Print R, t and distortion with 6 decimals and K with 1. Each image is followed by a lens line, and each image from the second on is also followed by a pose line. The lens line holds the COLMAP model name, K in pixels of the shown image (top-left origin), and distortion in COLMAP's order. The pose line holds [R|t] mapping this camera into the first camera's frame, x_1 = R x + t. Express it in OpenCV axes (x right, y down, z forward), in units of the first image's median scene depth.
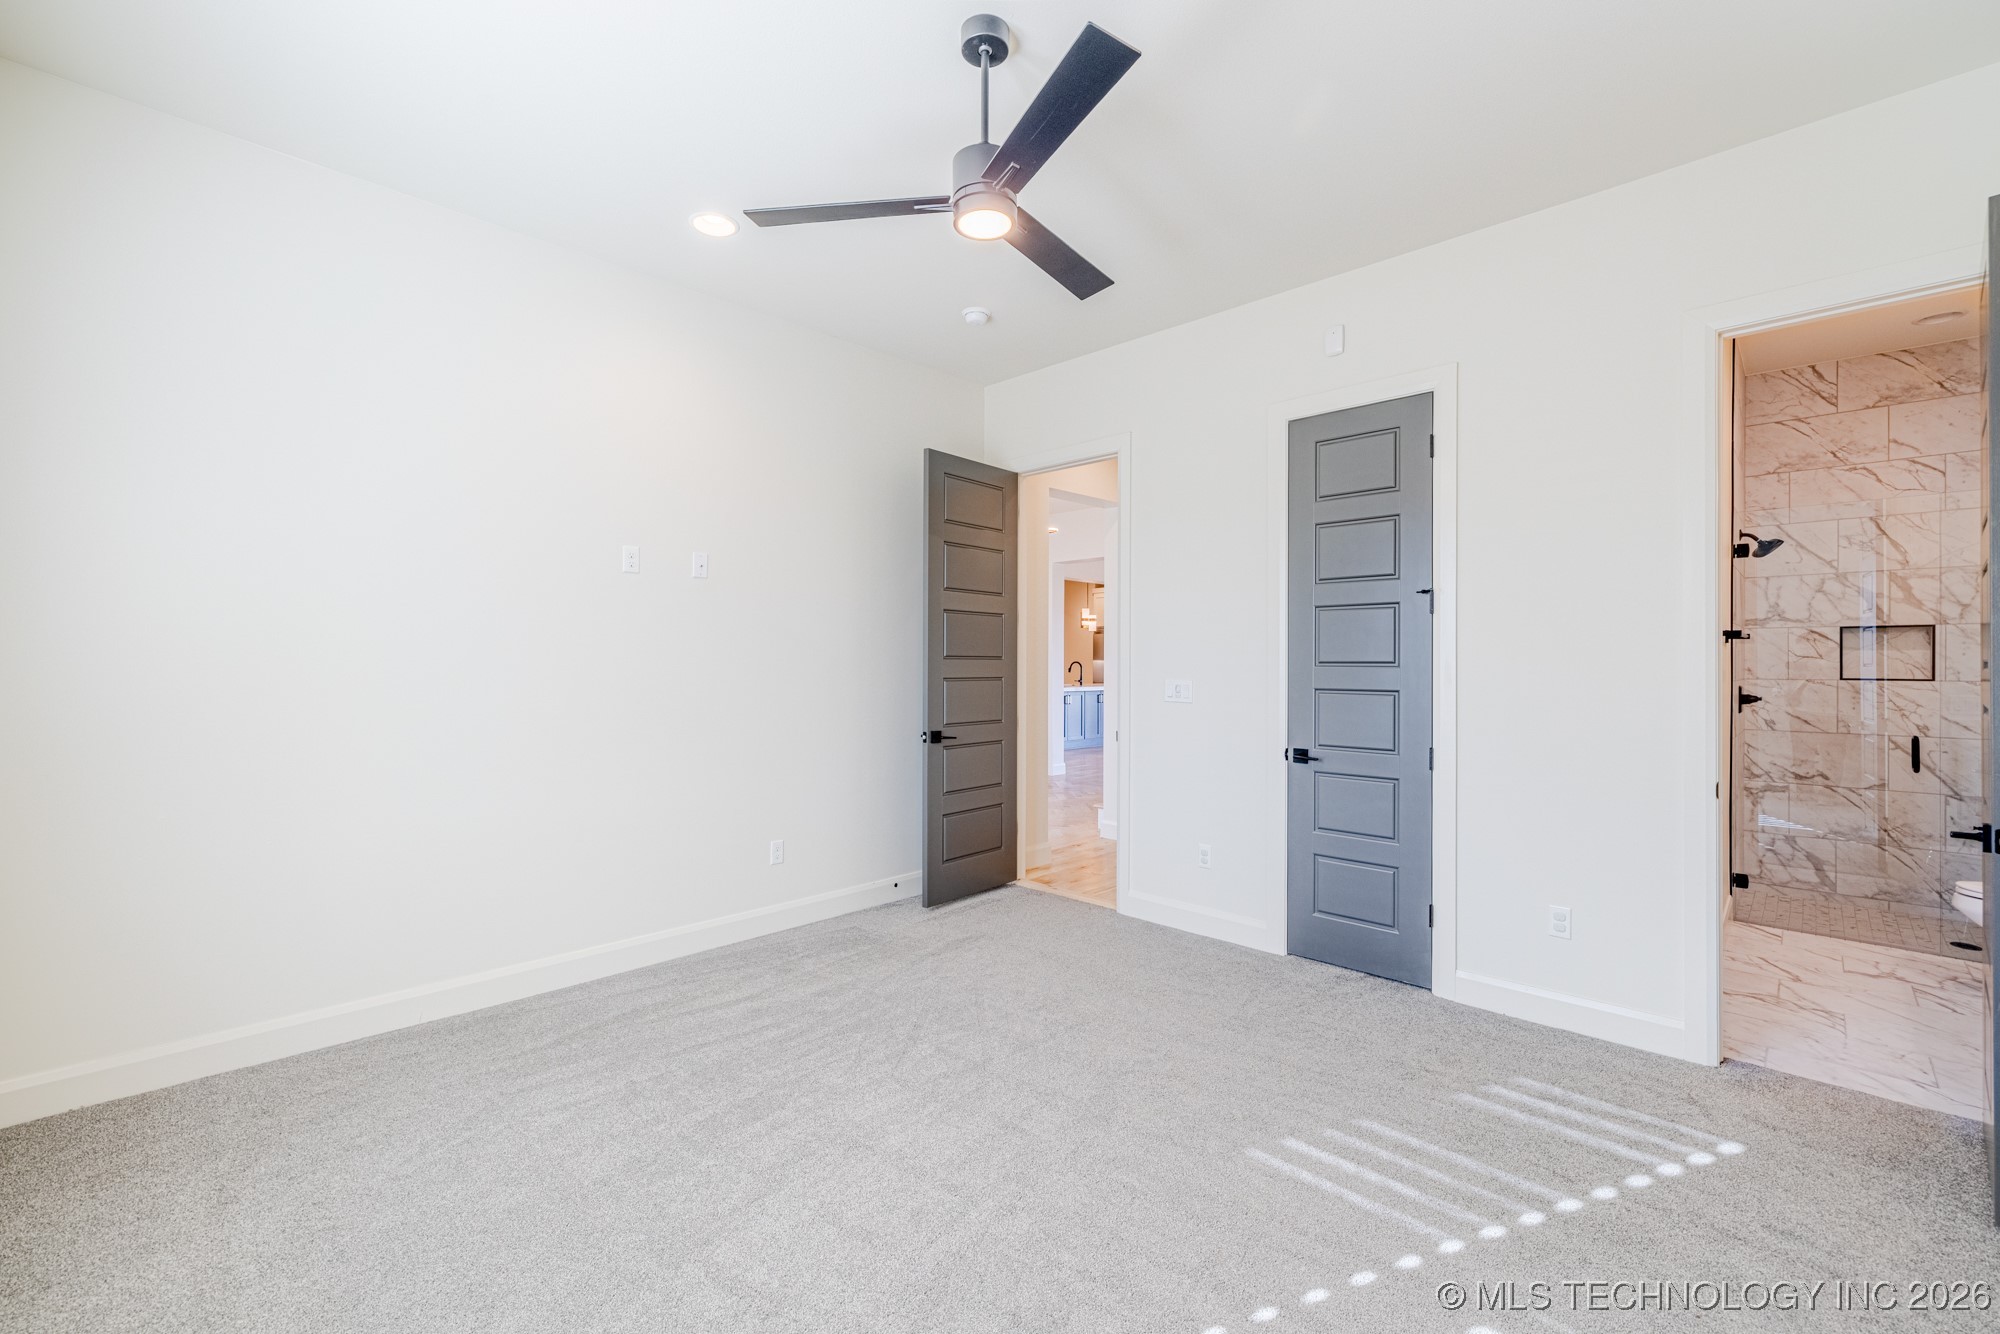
lens RADIAL K [[831.4, 0, 993.9], [0, 831.4, 660.8], [0, 0, 1]] dist [0.001153, 0.000033]
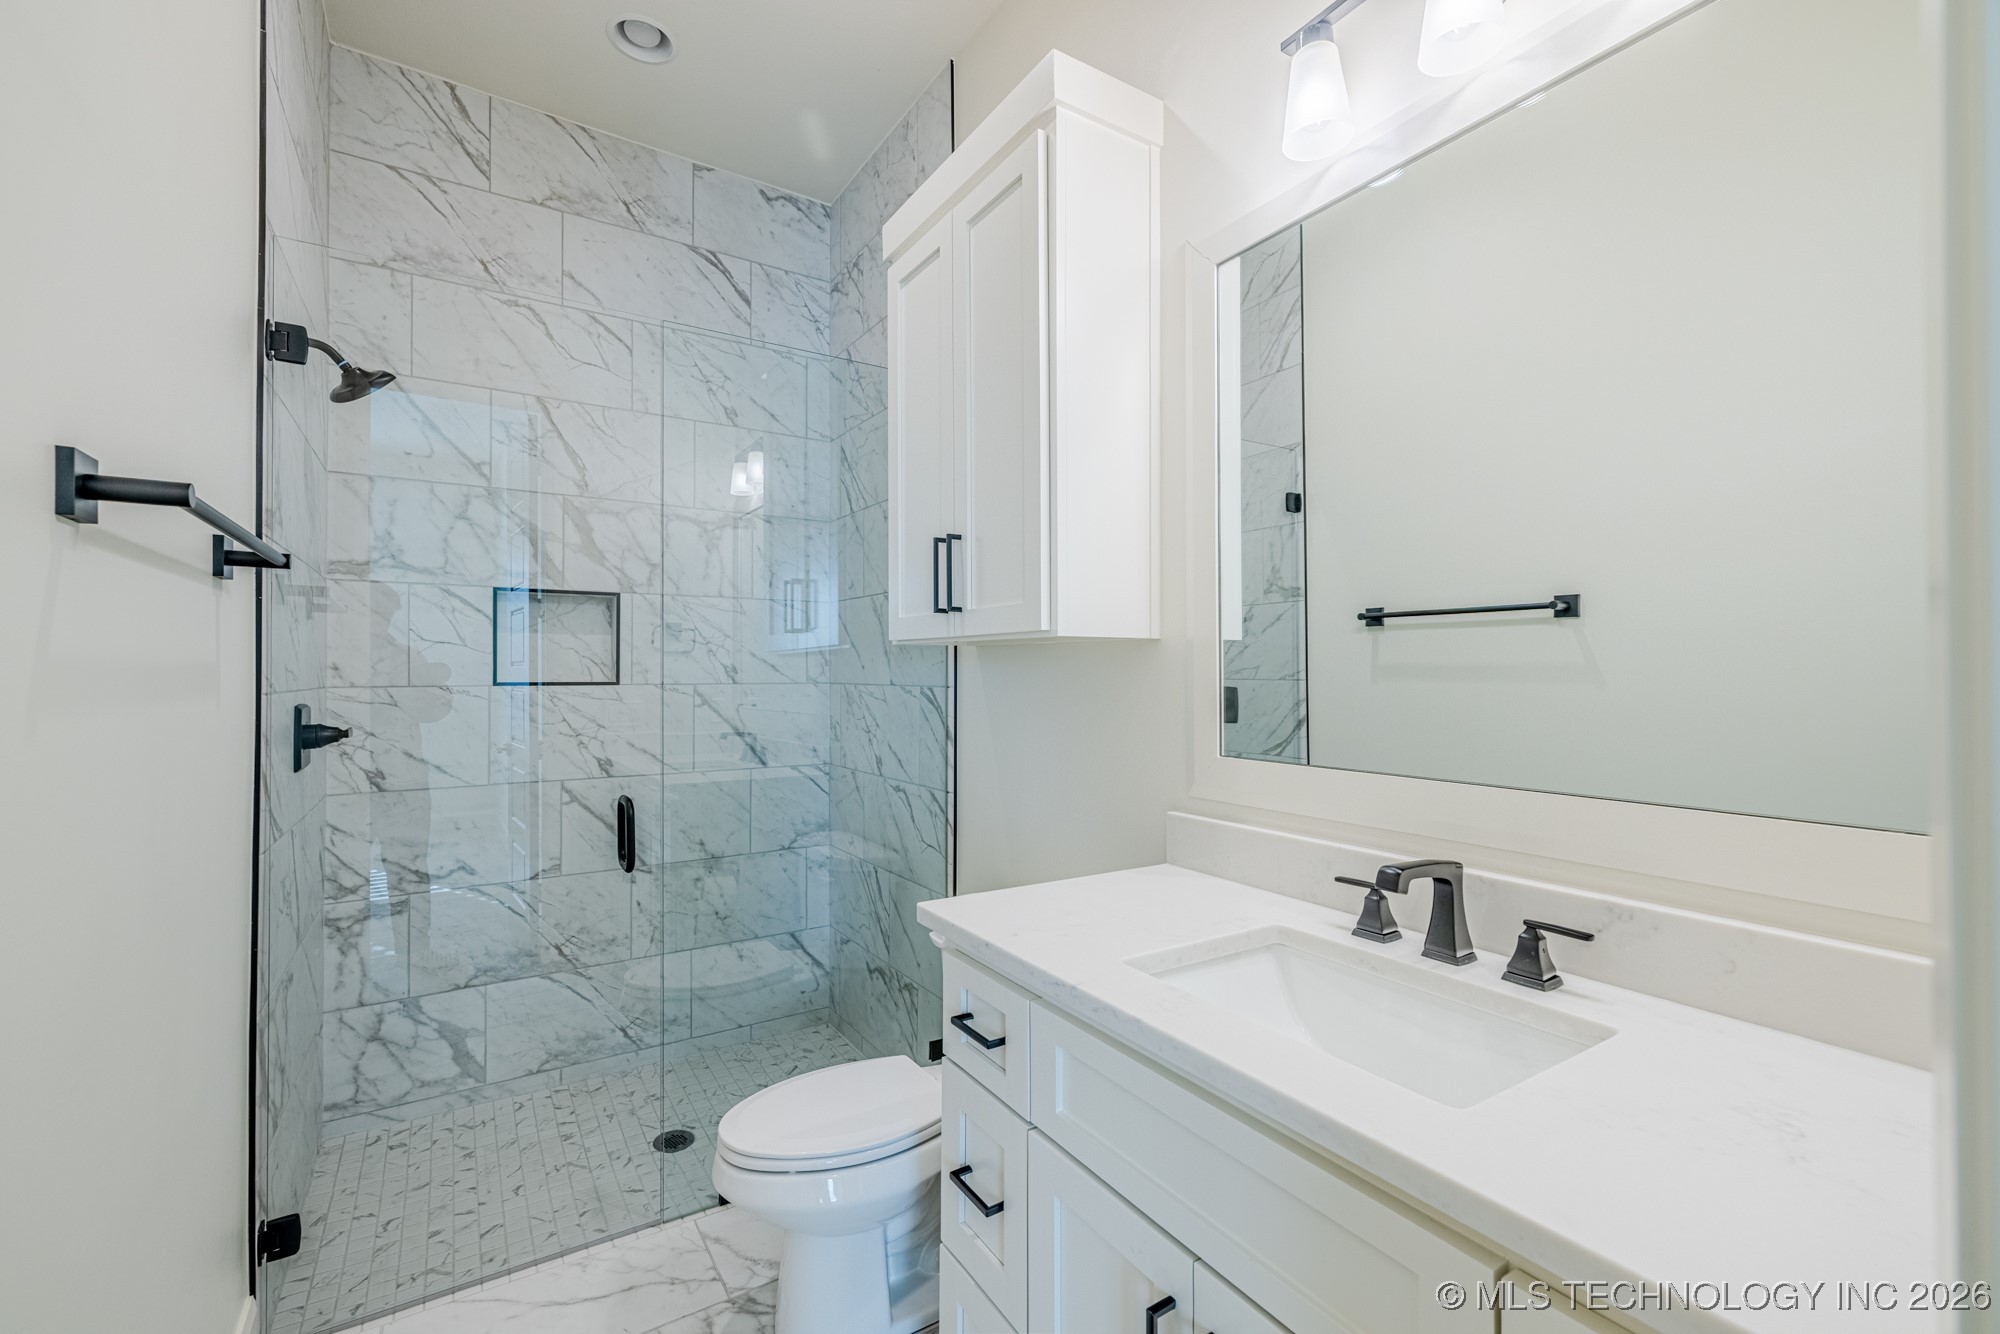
lens RADIAL K [[831.4, 0, 994.4], [0, 831.4, 664.8], [0, 0, 1]] dist [0.001153, 0.000033]
pose [[0.213524, 0.005599, 0.976922, 0.569630], [0.000518, 0.999983, -0.005845, 0.013032], [-0.976938, 0.001755, 0.213517, 0.578032]]
